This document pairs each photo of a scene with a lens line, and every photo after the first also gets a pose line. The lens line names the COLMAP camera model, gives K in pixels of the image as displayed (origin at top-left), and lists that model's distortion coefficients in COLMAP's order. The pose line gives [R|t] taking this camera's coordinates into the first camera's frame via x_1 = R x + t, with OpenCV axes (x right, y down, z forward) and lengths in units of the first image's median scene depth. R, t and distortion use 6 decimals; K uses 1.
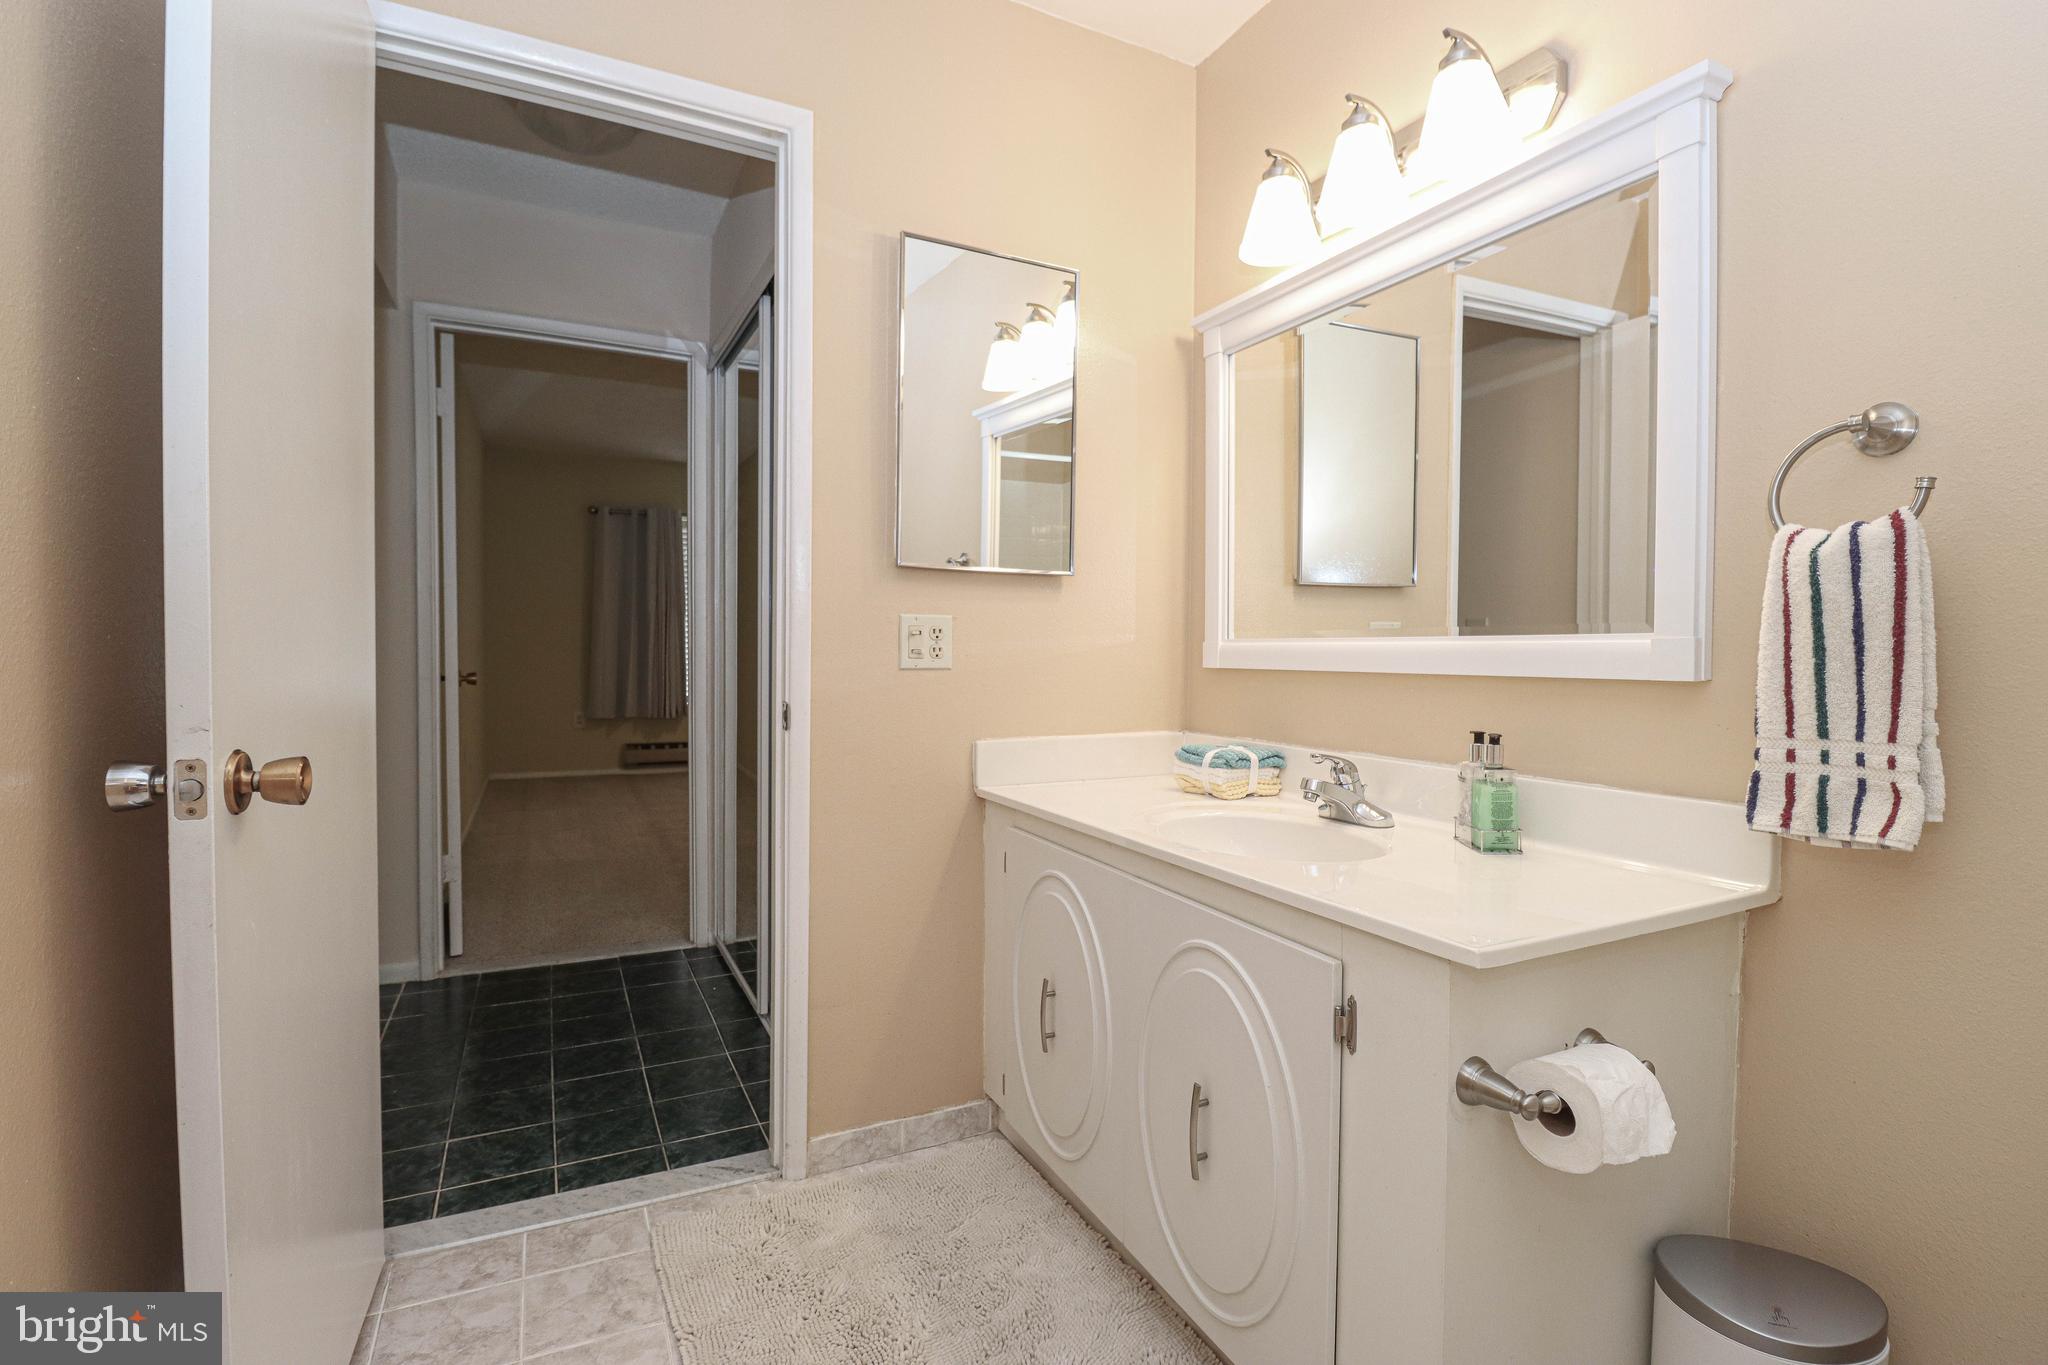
lens RADIAL K [[974.6, 0, 1031.5], [0, 974.6, 674.5], [0, 0, 1]] dist [-0.000735, -0.016000]
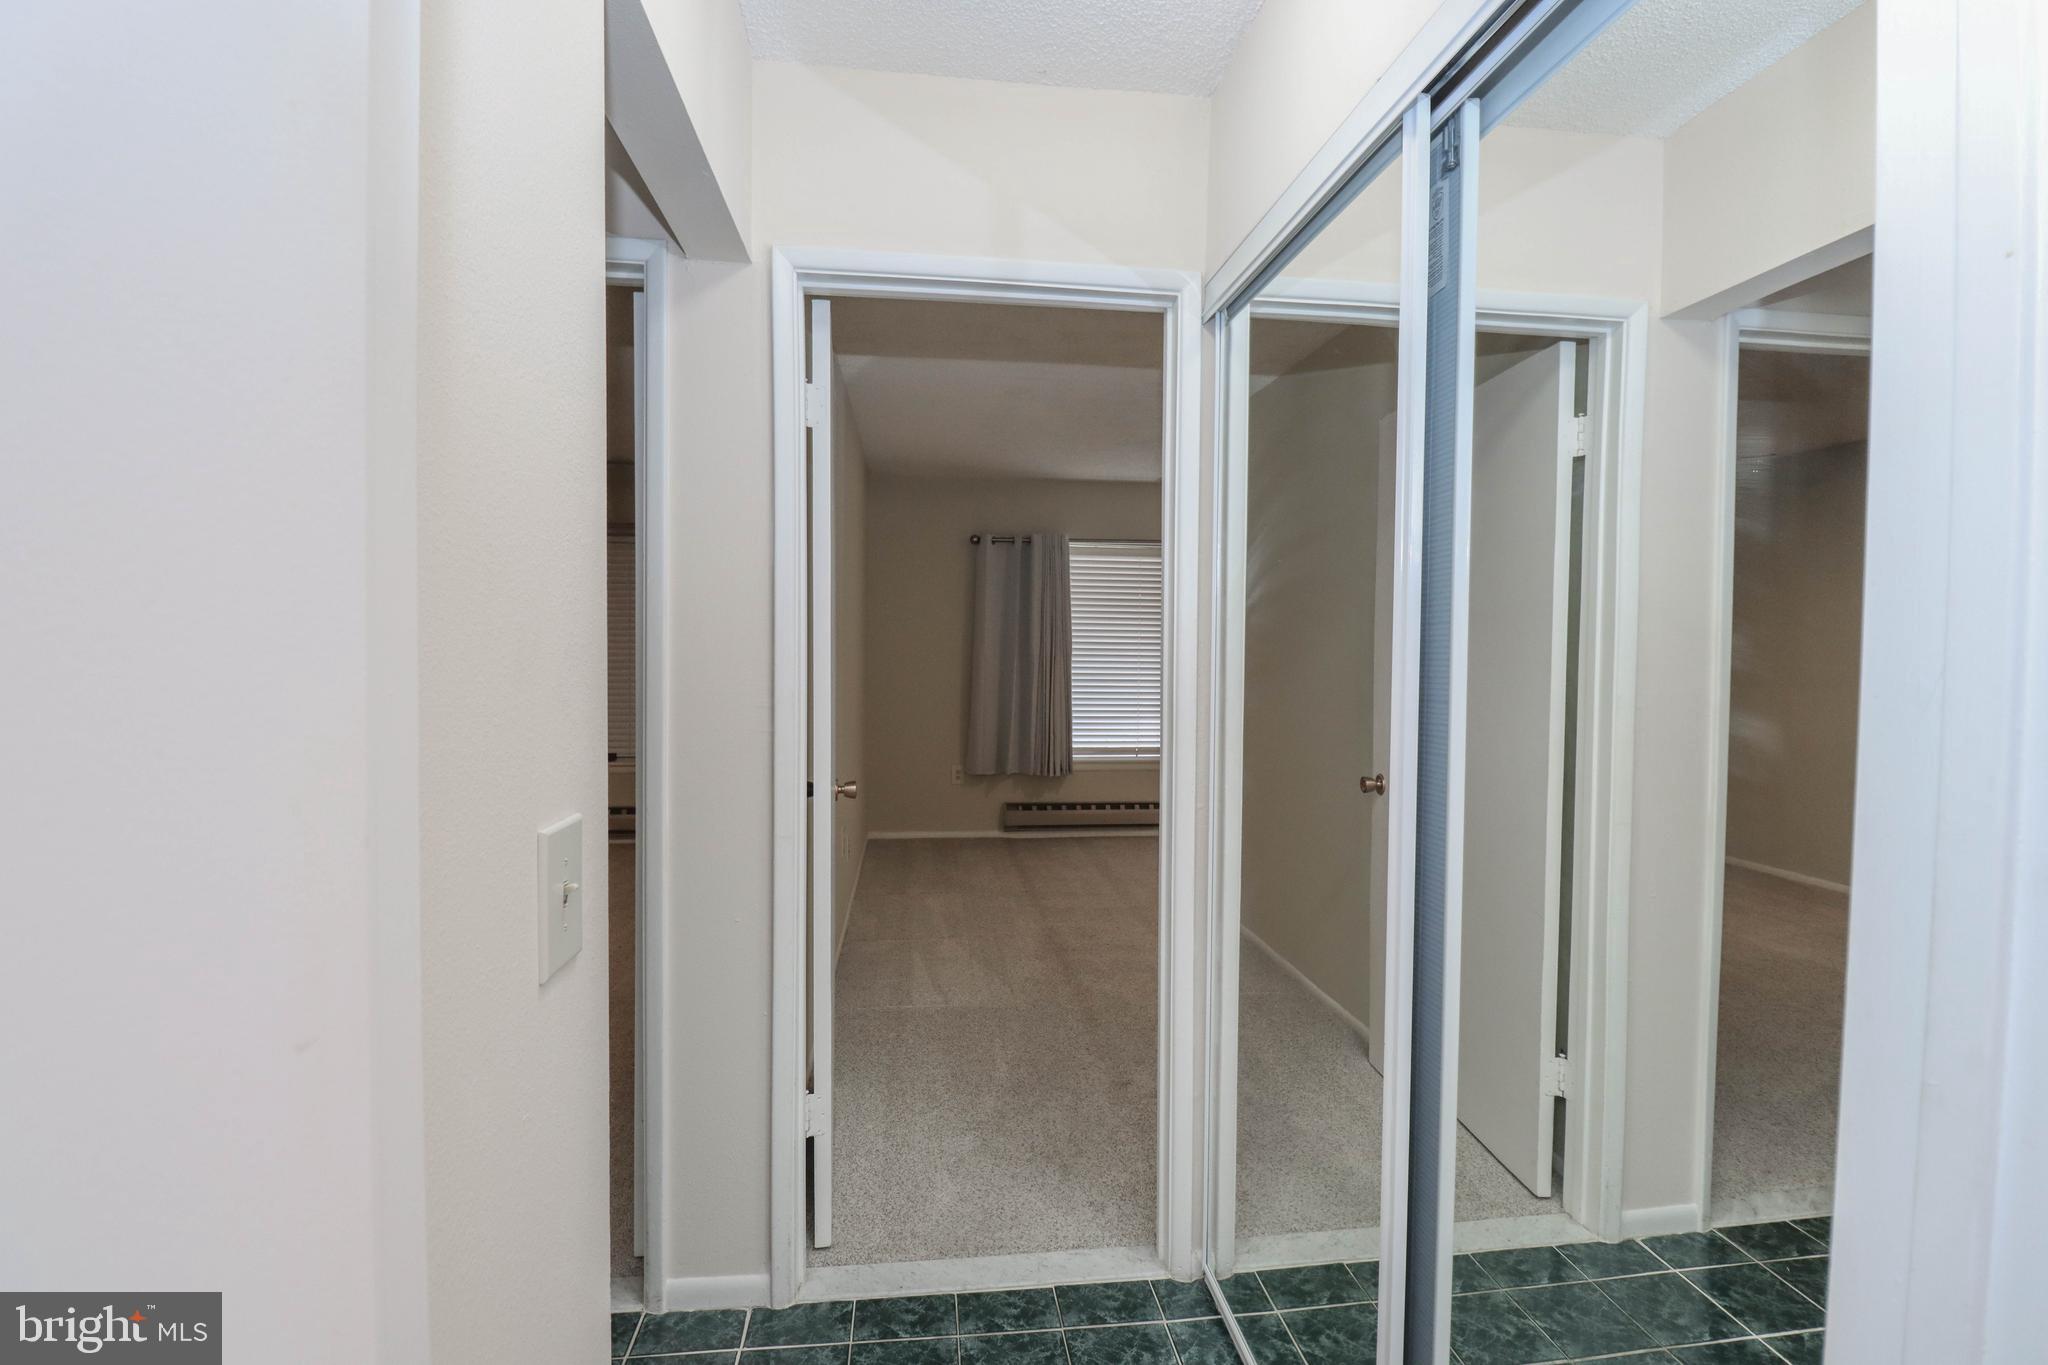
lens RADIAL K [[974.6, 0, 1031.5], [0, 974.6, 674.5], [0, 0, 1]] dist [-0.000735, -0.016000]
pose [[0.942499, 0.009671, -0.334069, -0.224320], [-0.012144, 0.999912, -0.005315, -0.088921], [0.333988, 0.009066, 0.942534, 0.391427]]
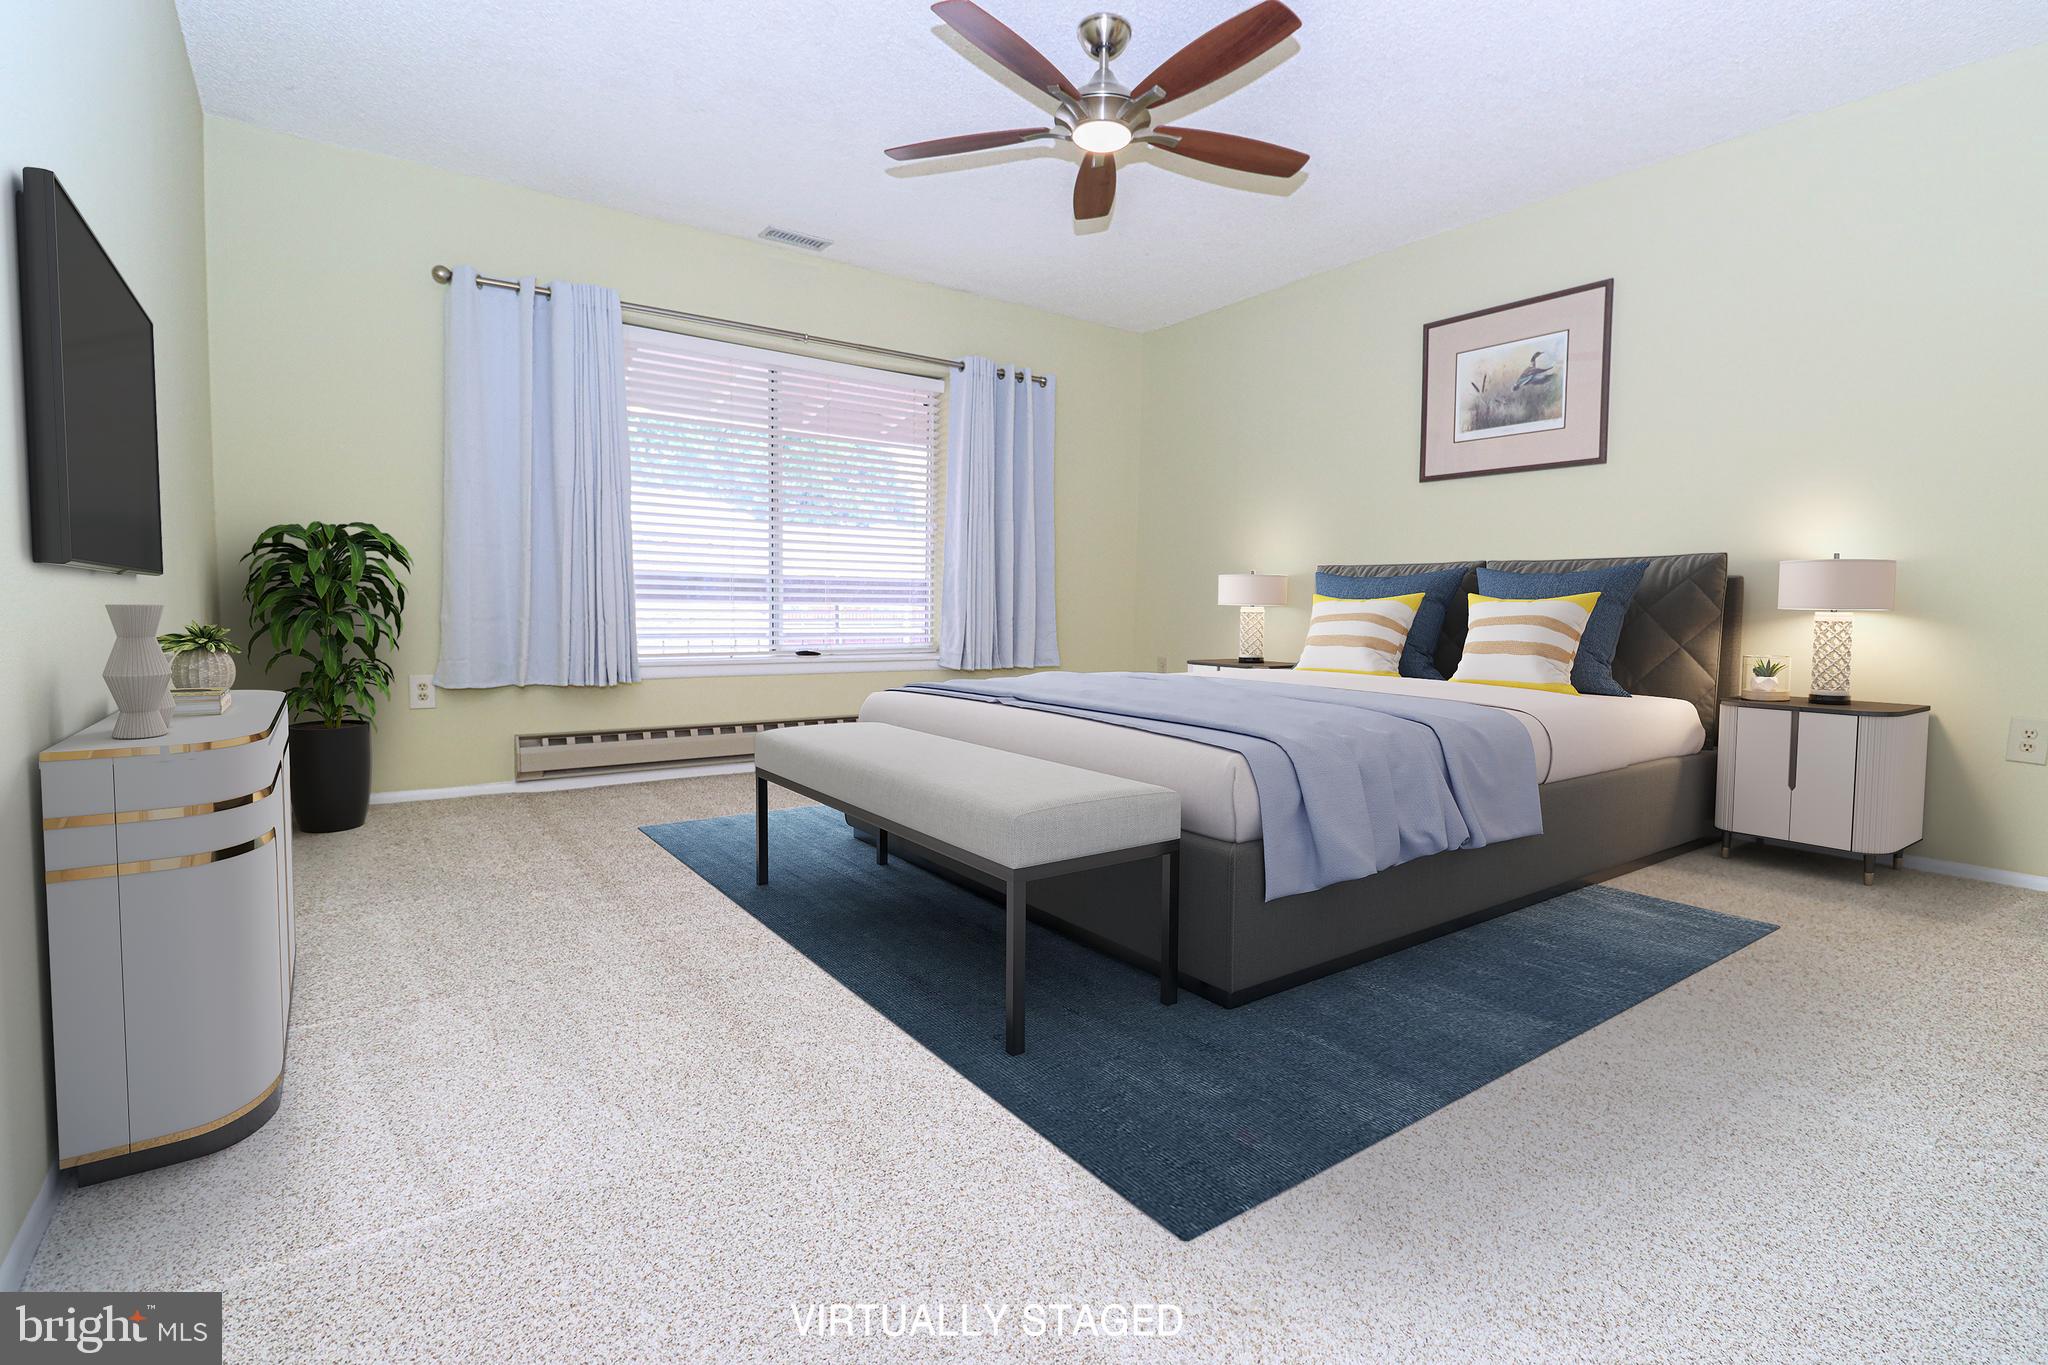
lens RADIAL K [[974.6, 0, 1031.5], [0, 974.6, 674.5], [0, 0, 1]] dist [-0.000735, -0.016000]
pose [[0.986925, -0.008776, 0.160942, -0.502552], [0.003451, 0.999438, 0.033337, 0.049303], [-0.161145, -0.032346, 0.986401, 0.972969]]
